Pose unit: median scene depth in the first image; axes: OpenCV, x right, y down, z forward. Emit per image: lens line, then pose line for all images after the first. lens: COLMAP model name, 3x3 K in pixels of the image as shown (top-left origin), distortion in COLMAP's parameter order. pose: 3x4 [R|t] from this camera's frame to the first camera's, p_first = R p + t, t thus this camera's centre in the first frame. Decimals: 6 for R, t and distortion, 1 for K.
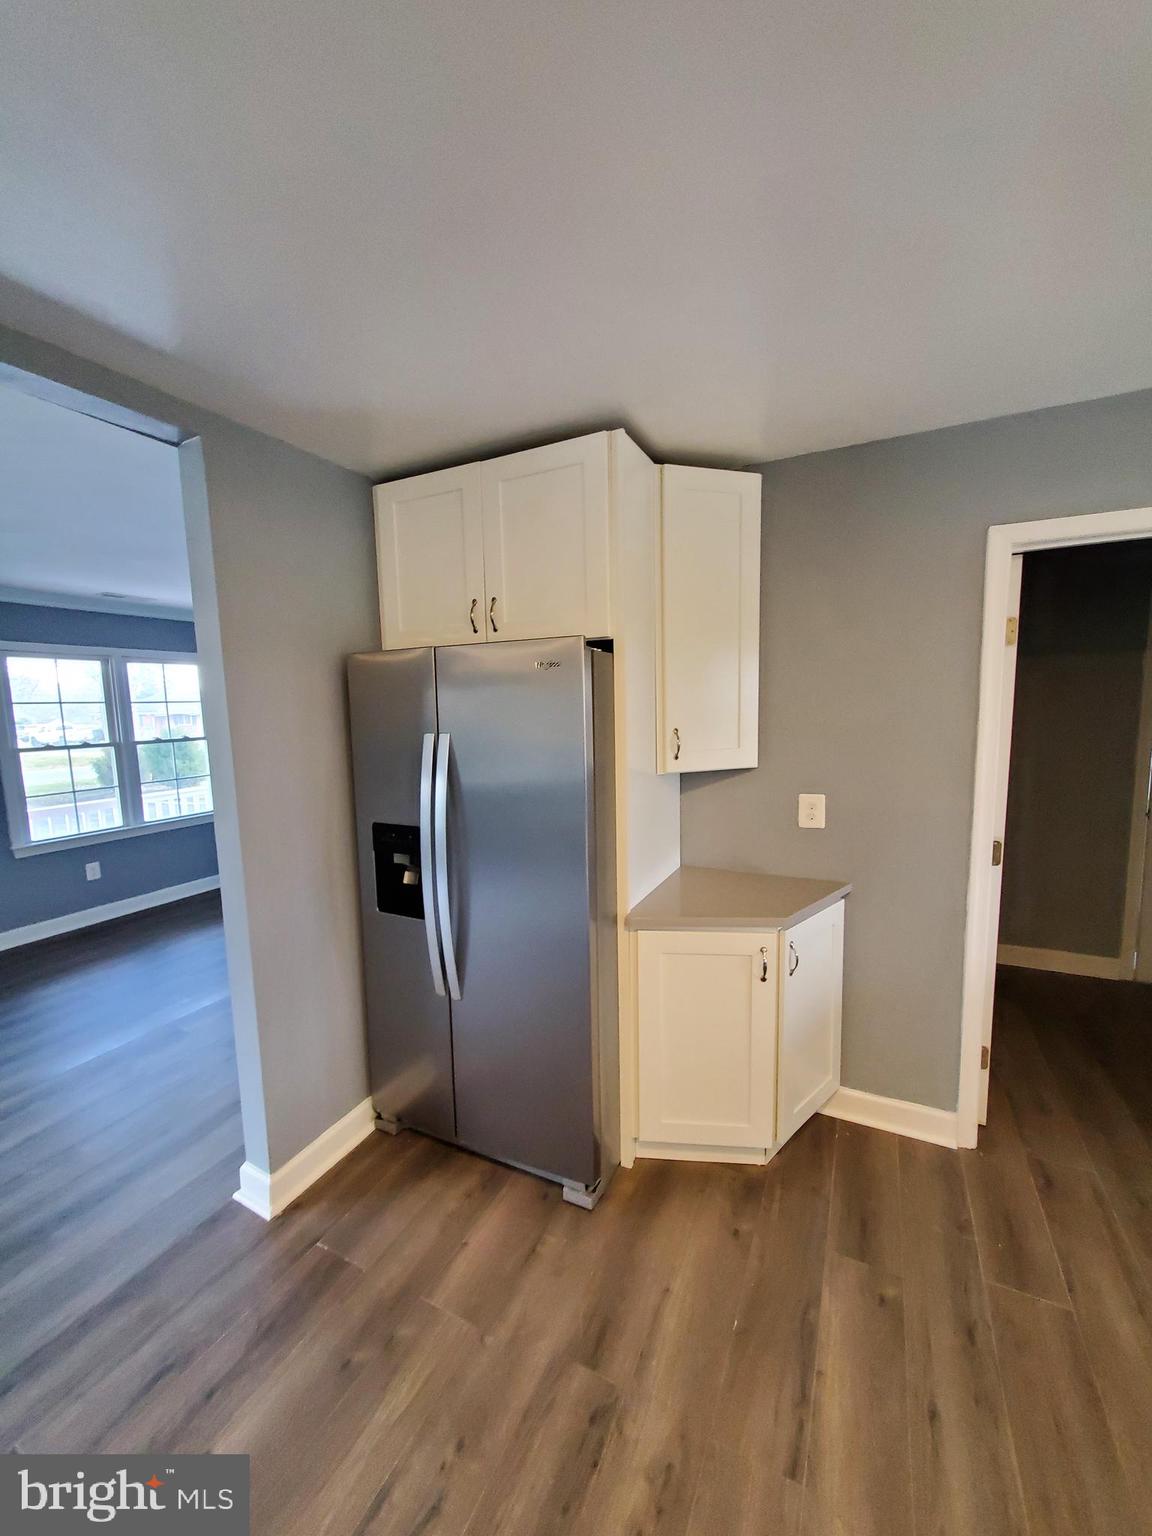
lens RADIAL K [[605.6, 0, 566.1], [0, 605.6, 781.6], [0, 0, 1]] dist [0.007600, -0.001716]
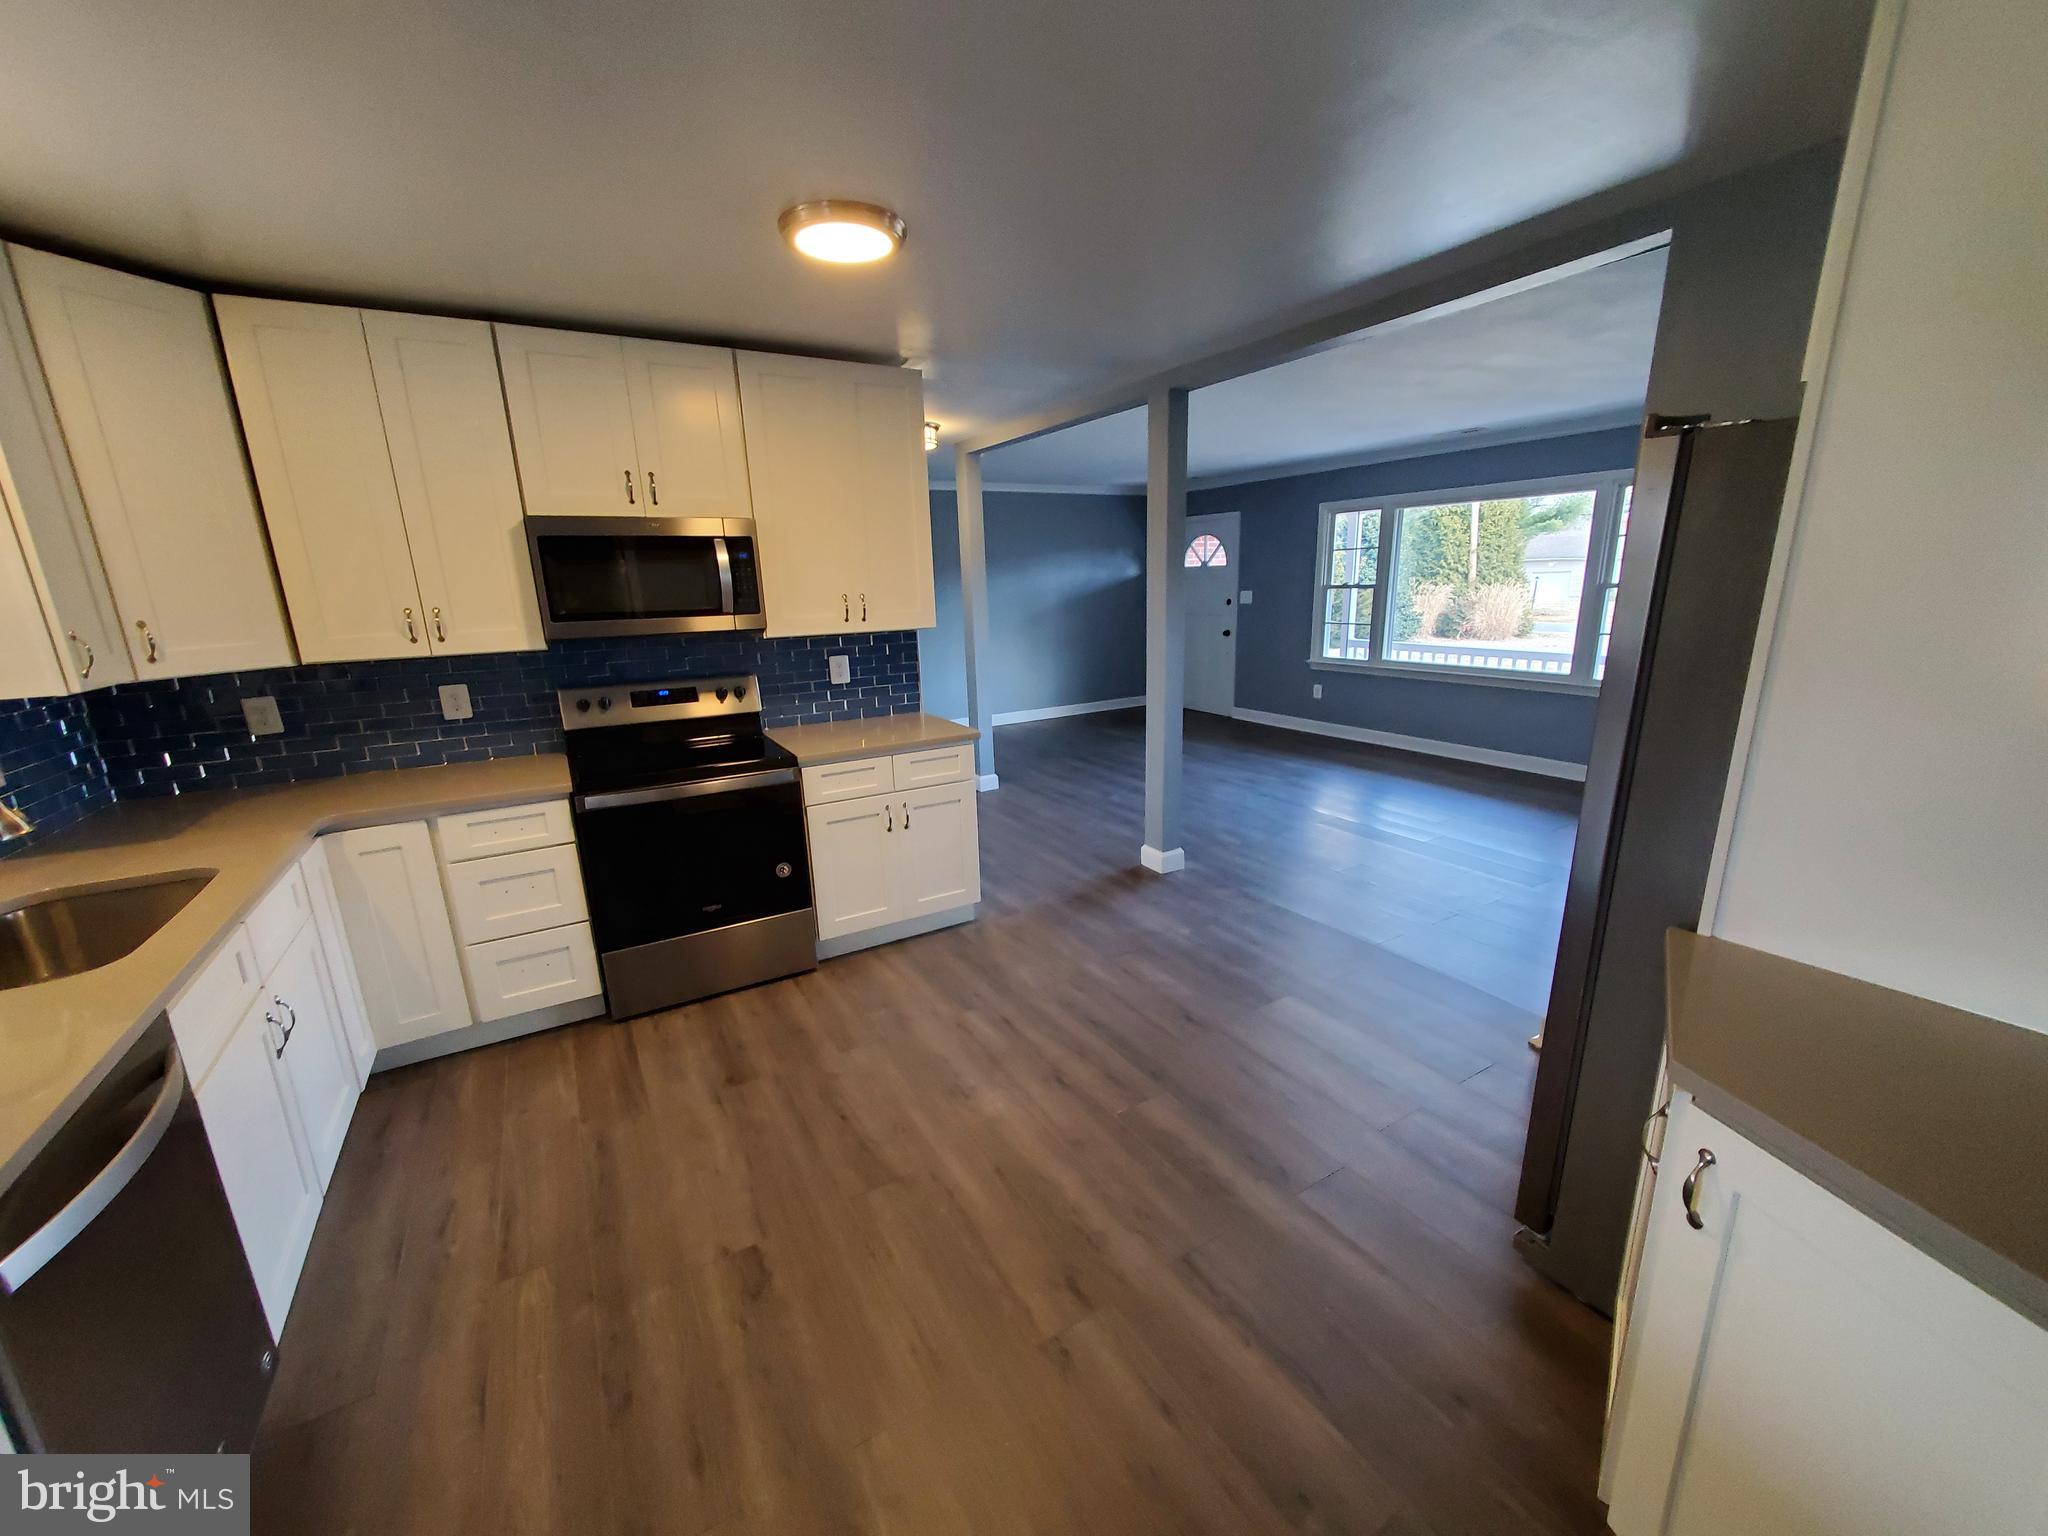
lens RADIAL K [[807.5, 0, 1029.8], [0, 807.5, 792.2], [0, 0, 1]] dist [0.007600, -0.001716]
pose [[-0.532978, 0.257225, -0.806083, 0.924128], [-0.065195, 0.937355, 0.342221, -0.097555], [0.843613, 0.234950, -0.482820, 0.783812]]
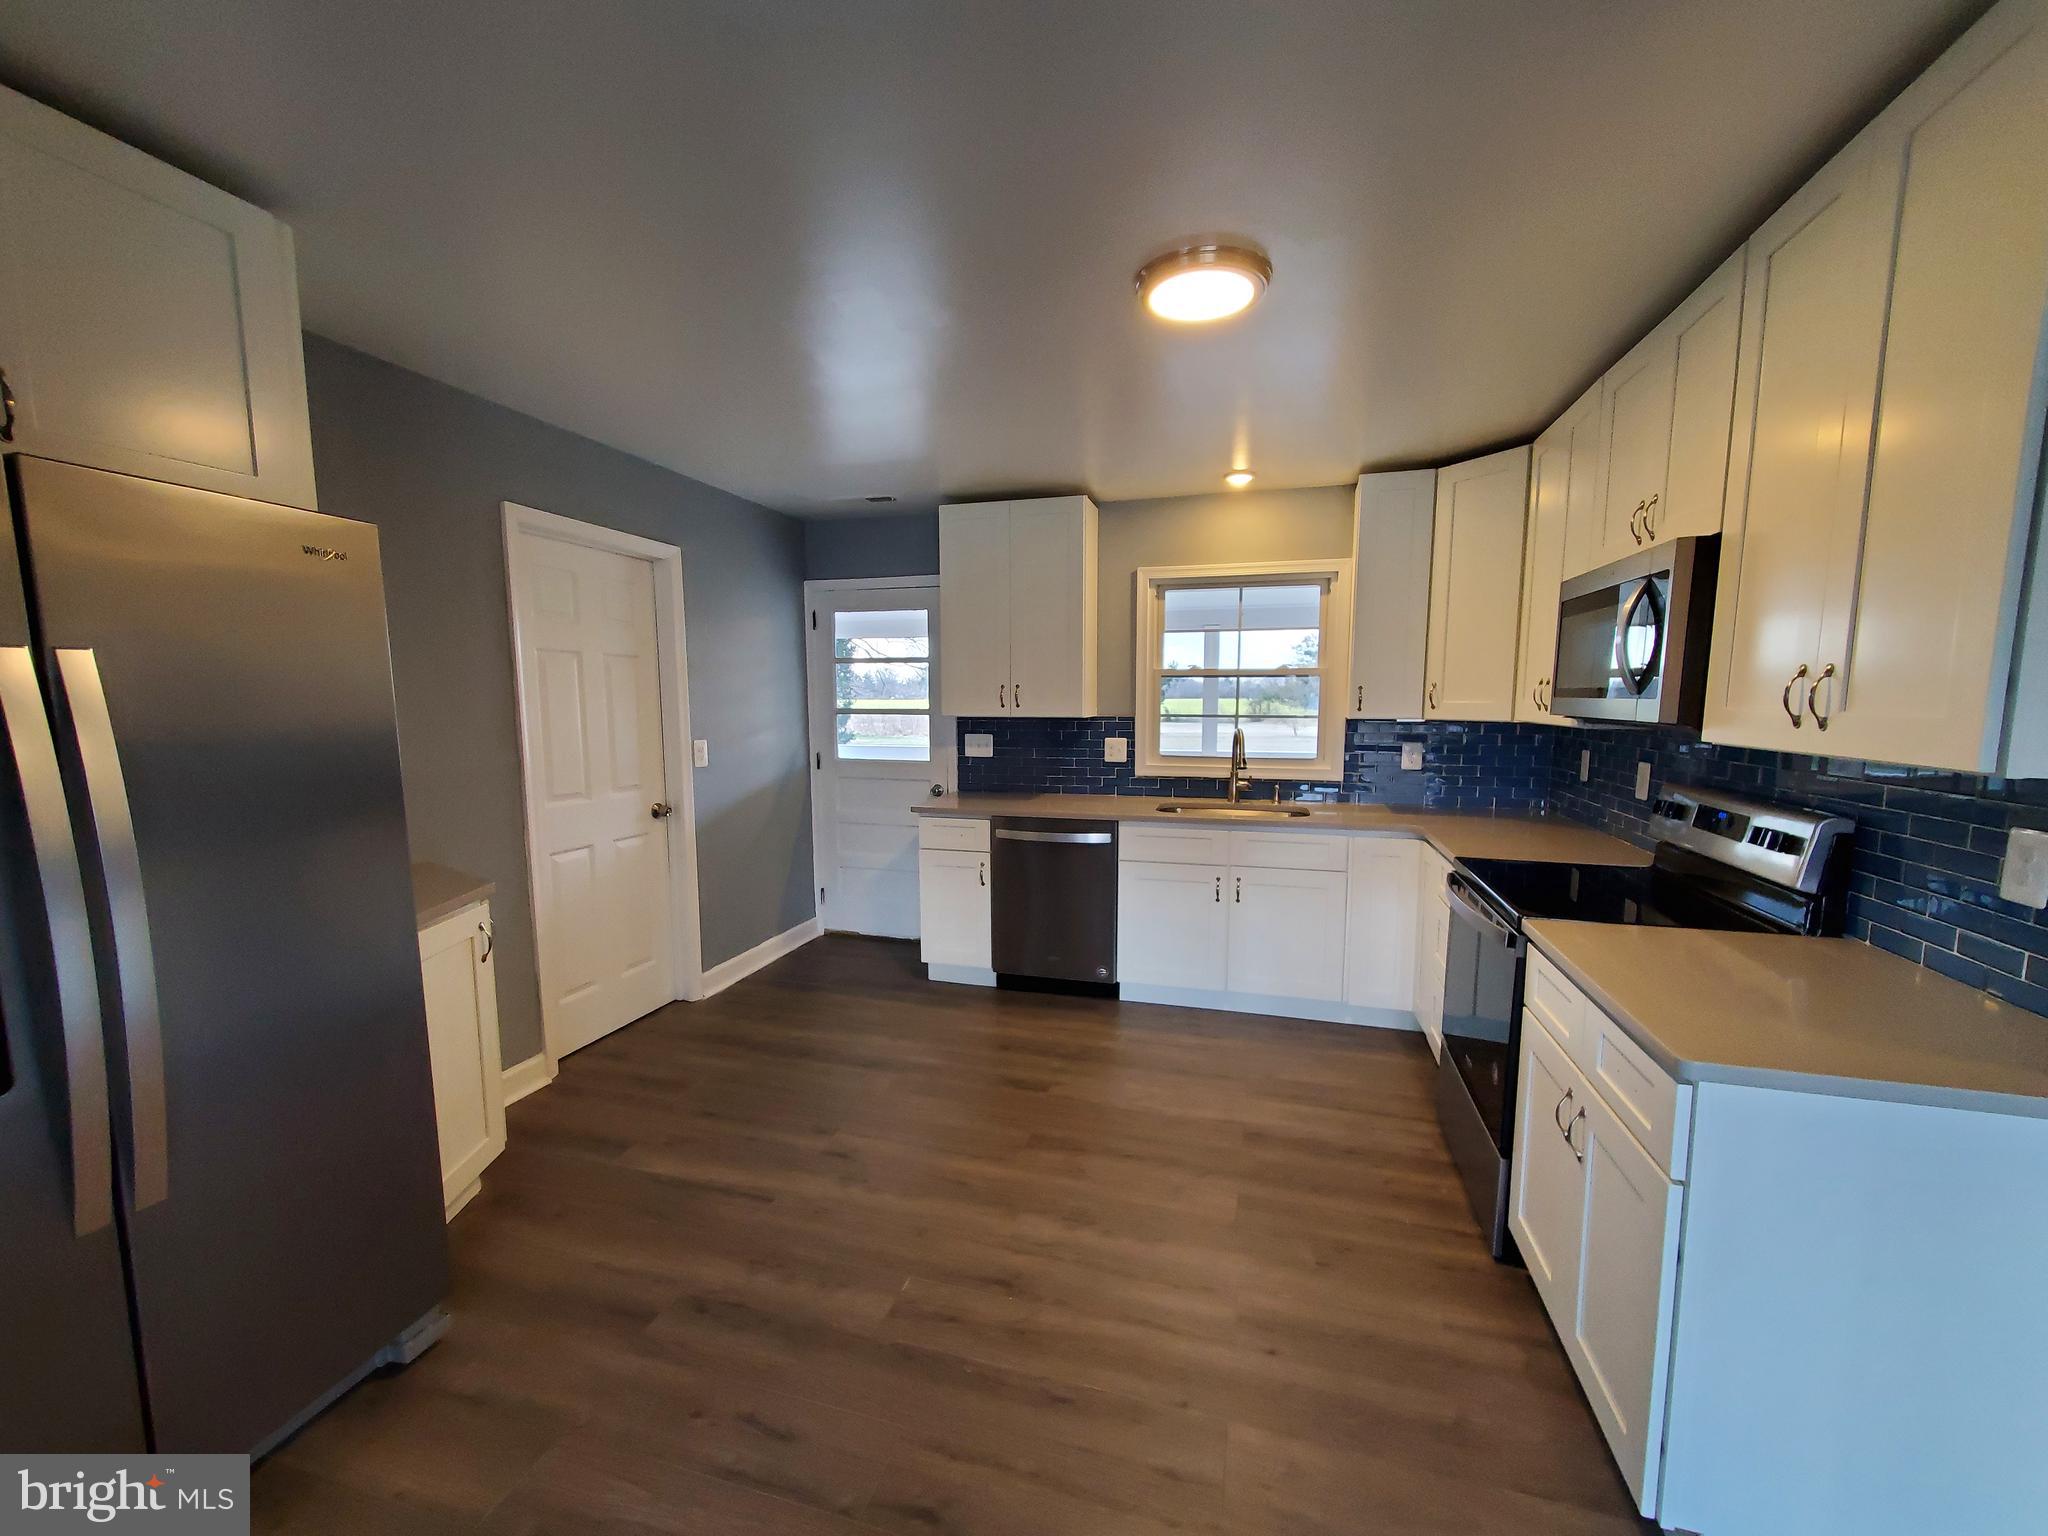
lens RADIAL K [[807.5, 0, 1041.8], [0, 807.5, 788.2], [0, 0, 1]] dist [0.007600, -0.001716]
pose [[-0.202727, -0.086121, 0.975441, -0.907651], [0.130992, 0.984787, 0.114170, 0.049990], [-0.970435, 0.150920, -0.188361, 0.373152]]
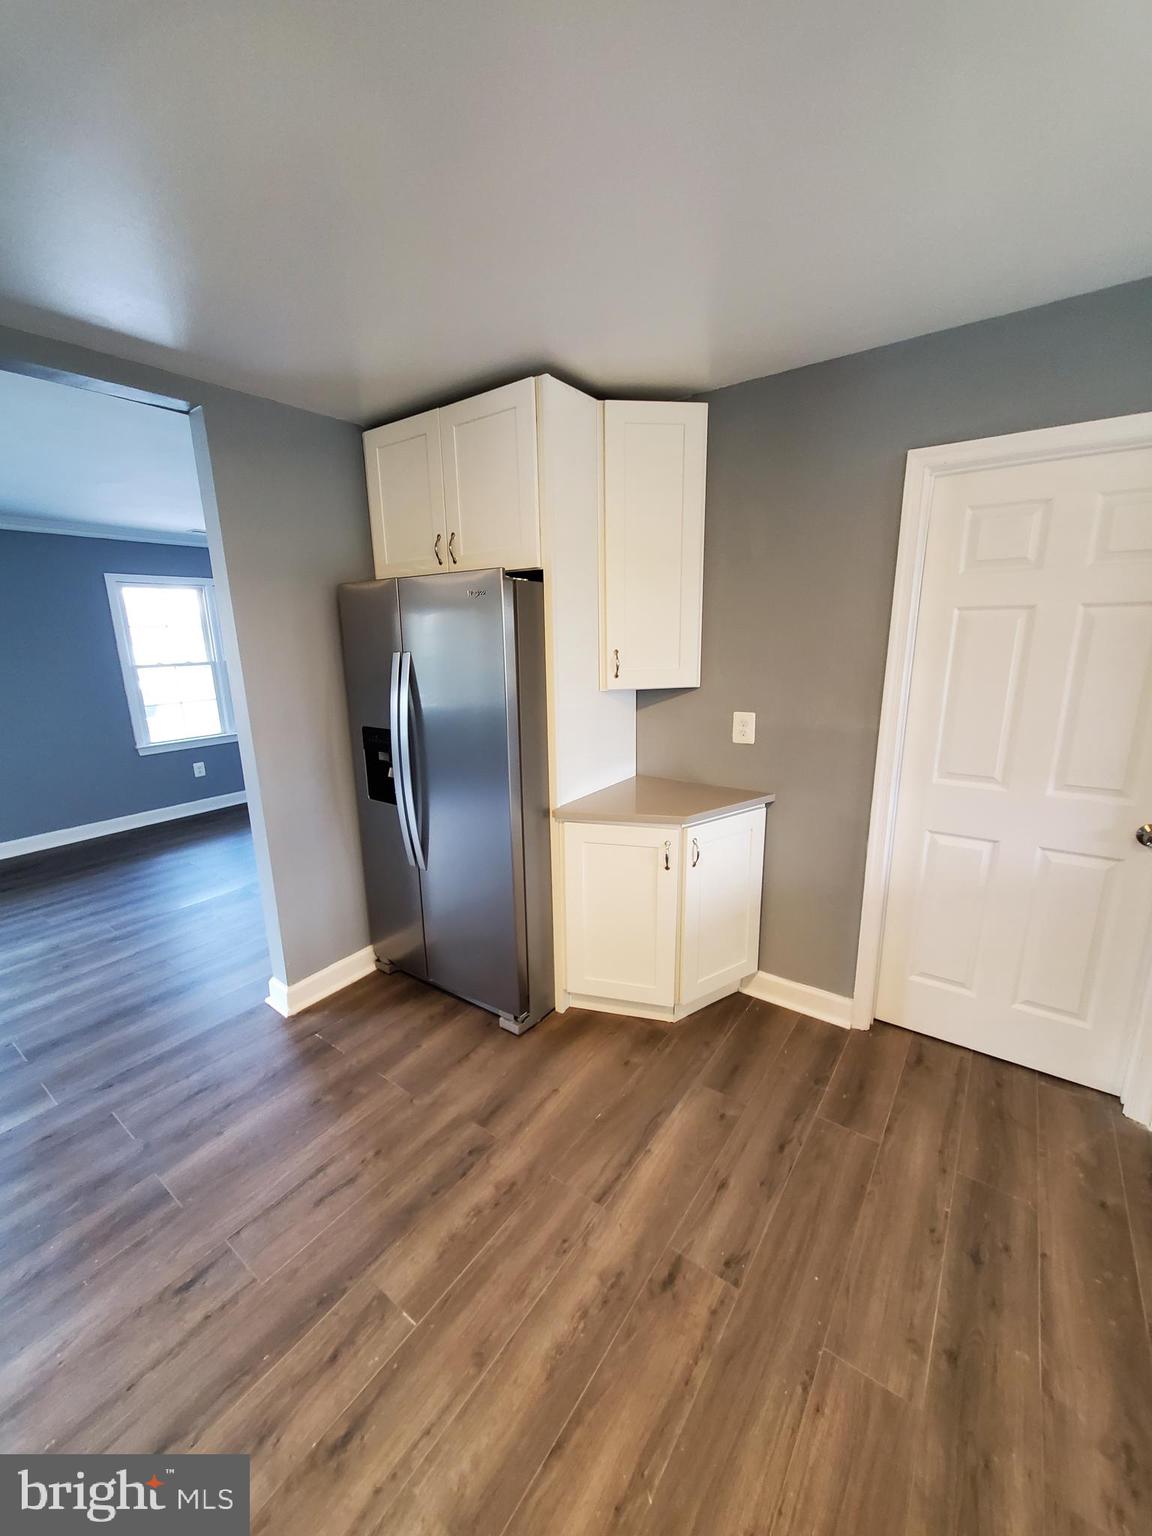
lens RADIAL K [[605.6, 0, 560.9], [0, 605.6, 781.2], [0, 0, 1]] dist [0.007600, -0.001716]
pose [[0.986054, 0.042048, -0.161027, 0.288131], [-0.022713, 0.992504, 0.120083, 0.022622], [0.164869, -0.114751, 0.979617, -0.151687]]
